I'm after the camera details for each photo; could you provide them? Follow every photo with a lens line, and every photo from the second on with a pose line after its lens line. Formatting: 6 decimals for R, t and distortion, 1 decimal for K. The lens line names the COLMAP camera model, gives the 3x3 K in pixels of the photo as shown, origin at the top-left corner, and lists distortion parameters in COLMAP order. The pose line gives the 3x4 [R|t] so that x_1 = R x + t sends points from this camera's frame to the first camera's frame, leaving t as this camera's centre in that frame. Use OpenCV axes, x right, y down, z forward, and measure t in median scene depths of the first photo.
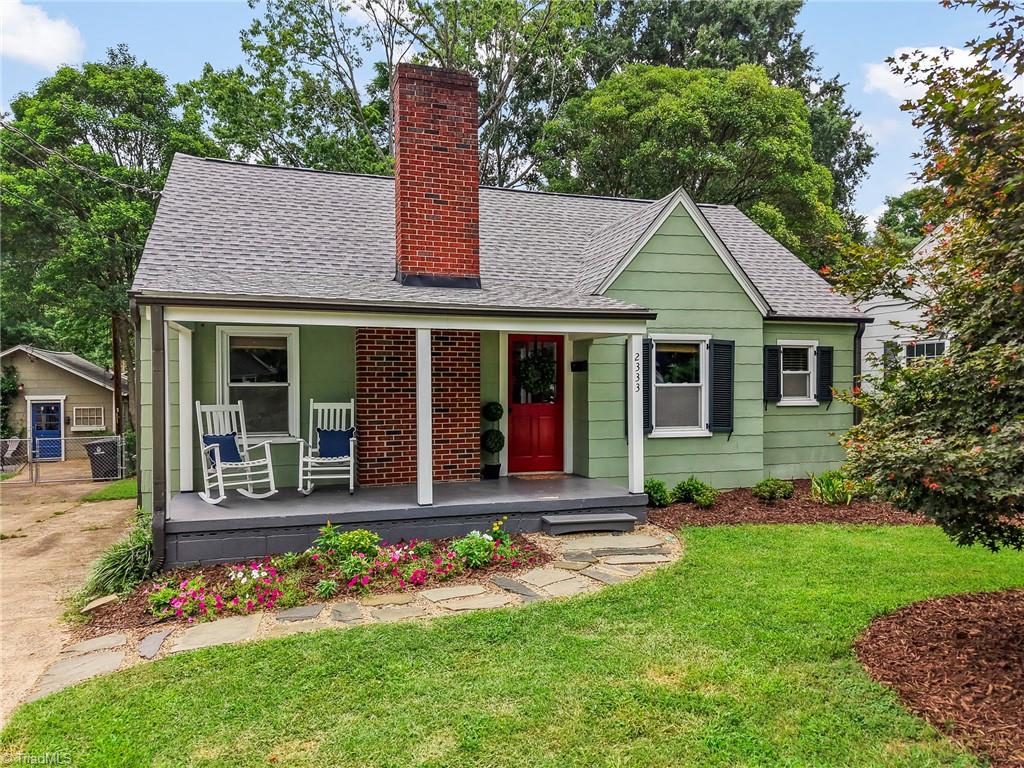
lens RADIAL K [[720.3, 0, 519.2], [0, 720.3, 387.8], [0, 0, 1]] dist [0.033019, -0.034213]
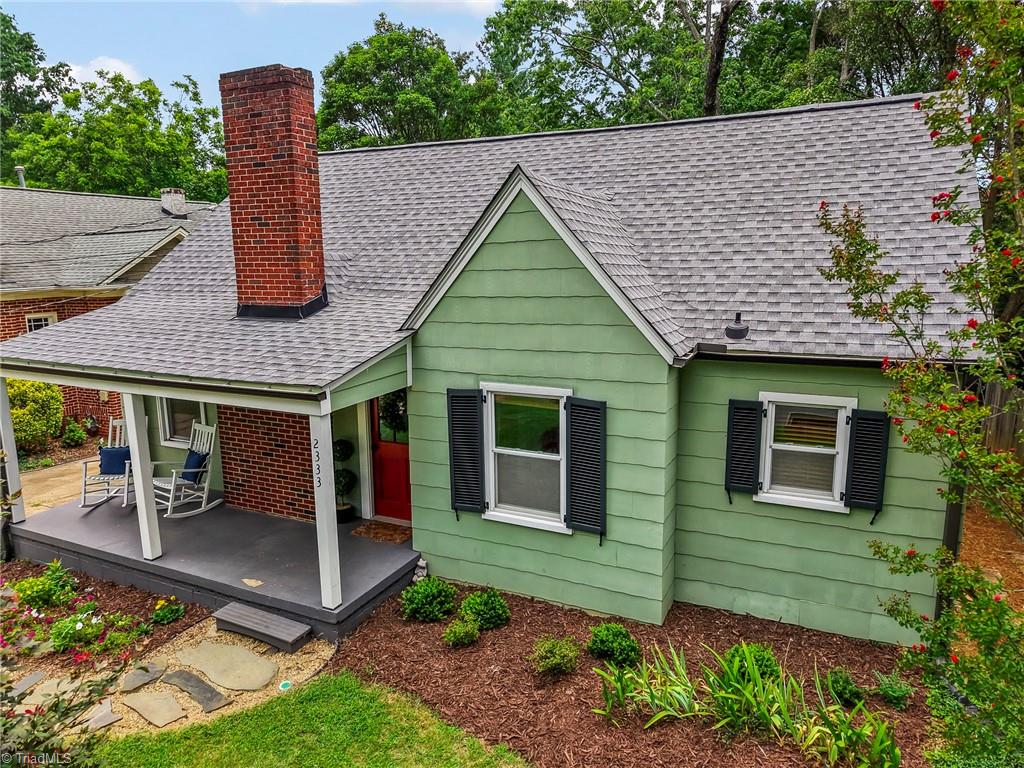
lens RADIAL K [[720.3, 0, 509.5], [0, 720.3, 380.9], [0, 0, 1]] dist [0.033019, -0.034213]
pose [[0.705595, 0.122147, -0.698008, 0.851136], [0.004269, 0.984281, 0.176559, -0.245358], [0.708602, -0.127559, 0.693982, 0.620878]]
